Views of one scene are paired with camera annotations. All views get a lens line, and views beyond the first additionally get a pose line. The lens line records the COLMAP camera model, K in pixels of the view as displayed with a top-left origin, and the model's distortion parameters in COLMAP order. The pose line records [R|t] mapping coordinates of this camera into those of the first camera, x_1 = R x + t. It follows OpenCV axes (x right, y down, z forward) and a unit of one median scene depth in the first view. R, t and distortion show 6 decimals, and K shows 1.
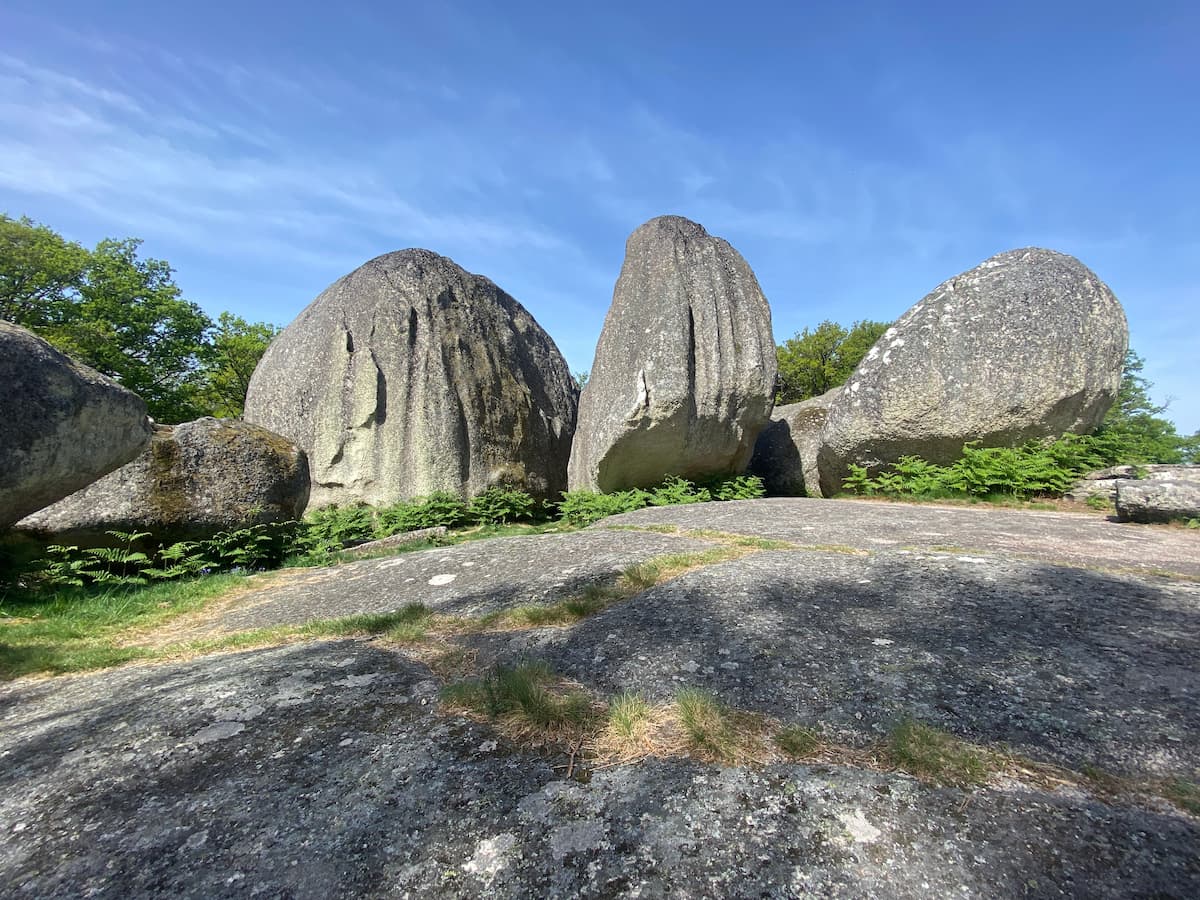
lens RADIAL K [[479.9, 0, 602.5], [0, 479.9, 452.6], [0, 0, 1]] dist [0.000131, -0.000011]
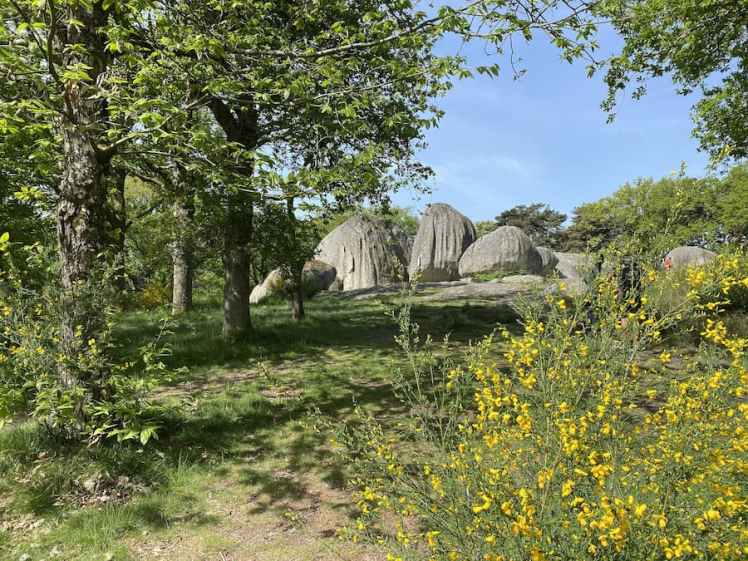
lens RADIAL K [[299.1, 0, 373.9], [0, 299.1, 280.4], [0, 0, 1]] dist [0.000131, -0.000011]
pose [[0.959916, -0.022510, -0.279384, 0.307858], [0.021922, 0.999746, -0.005232, 0.020904], [0.279431, -0.001102, 0.960165, -1.103419]]
